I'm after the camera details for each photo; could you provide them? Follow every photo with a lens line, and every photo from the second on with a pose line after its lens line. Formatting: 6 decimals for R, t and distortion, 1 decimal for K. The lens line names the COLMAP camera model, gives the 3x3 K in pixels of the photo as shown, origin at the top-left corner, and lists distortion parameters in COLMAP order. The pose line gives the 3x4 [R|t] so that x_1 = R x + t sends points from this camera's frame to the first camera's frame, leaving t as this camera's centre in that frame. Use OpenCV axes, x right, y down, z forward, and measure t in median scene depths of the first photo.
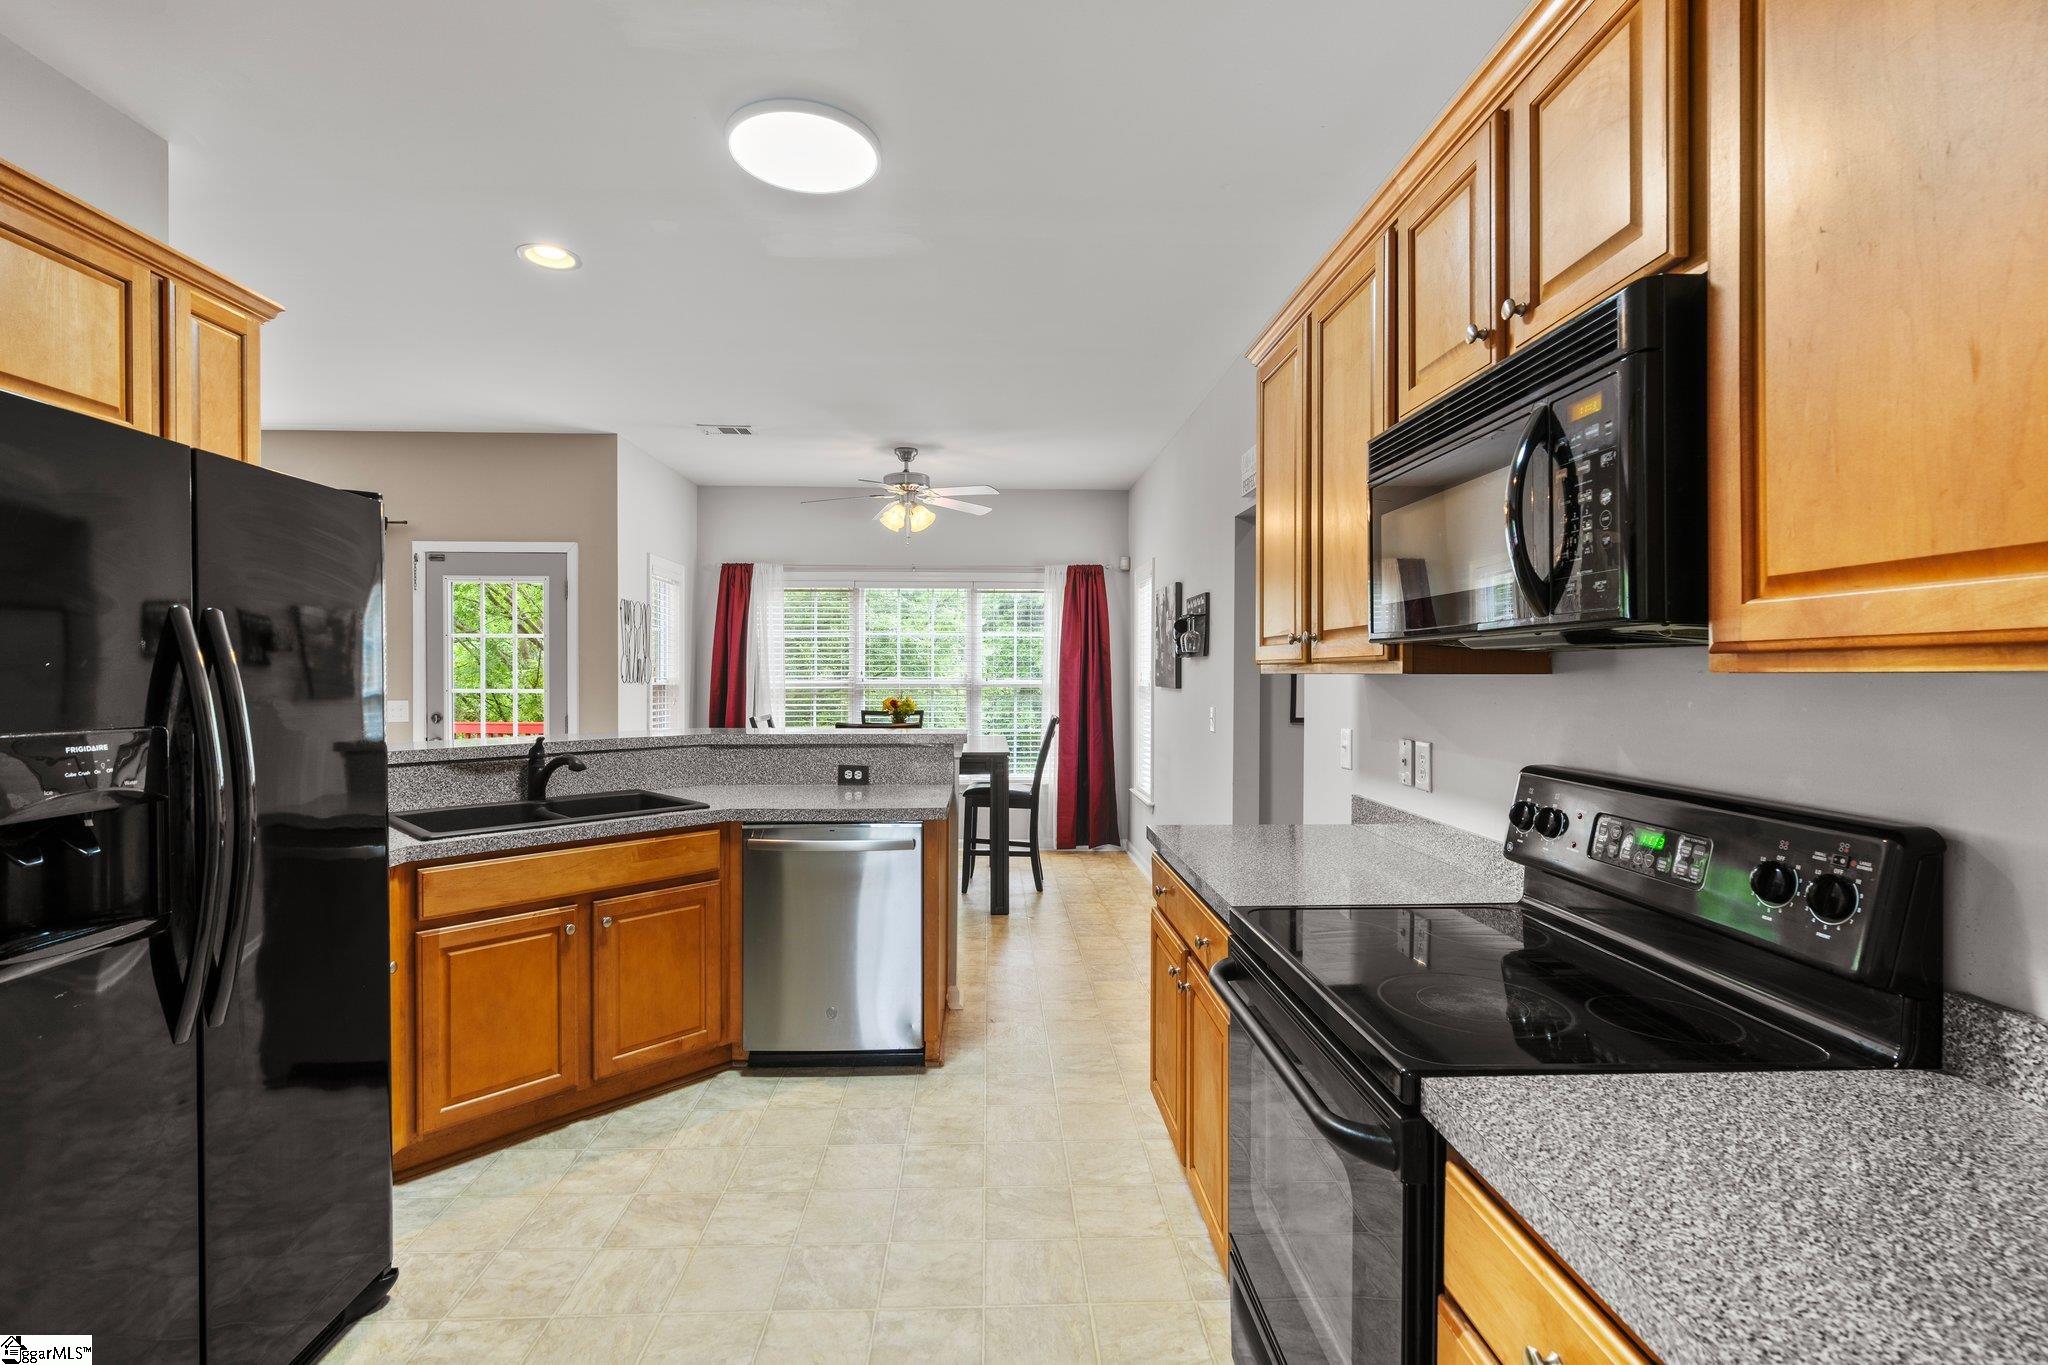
lens RADIAL K [[921.6, 0, 1022.1], [0, 921.6, 680.3], [0, 0, 1]] dist [-0.002103, 0.001413]
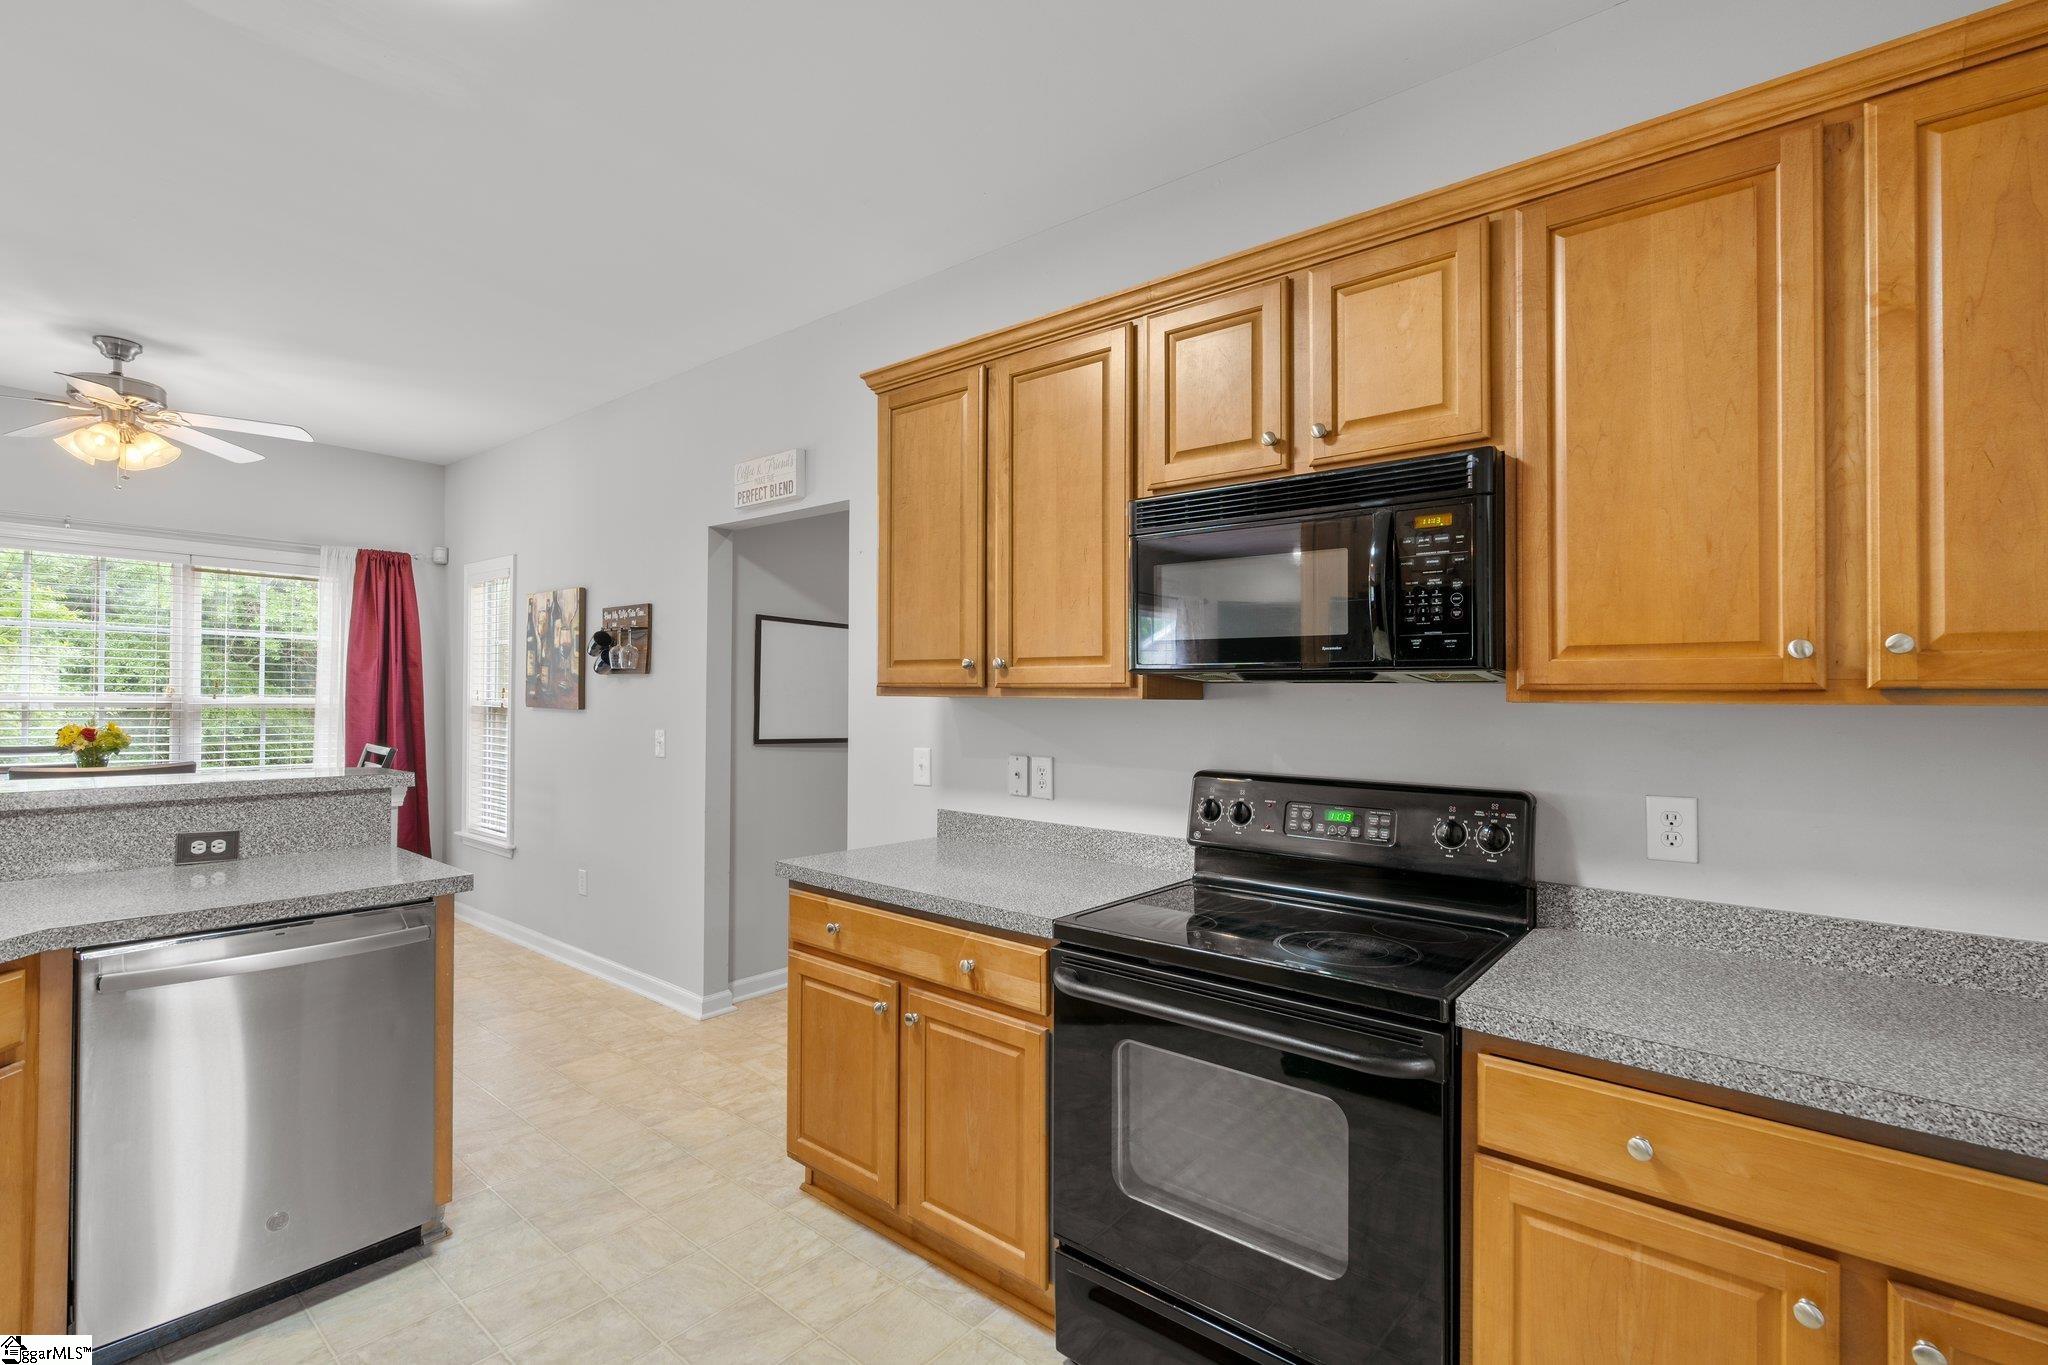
lens RADIAL K [[921.6, 0, 1008.4], [0, 921.6, 688.4], [0, 0, 1]] dist [-0.002103, 0.001413]
pose [[0.669628, 0.014895, 0.742547, -0.288227], [-0.005921, 0.999874, -0.014718, -0.001056], [-0.742673, 0.005459, 0.669632, 0.162042]]
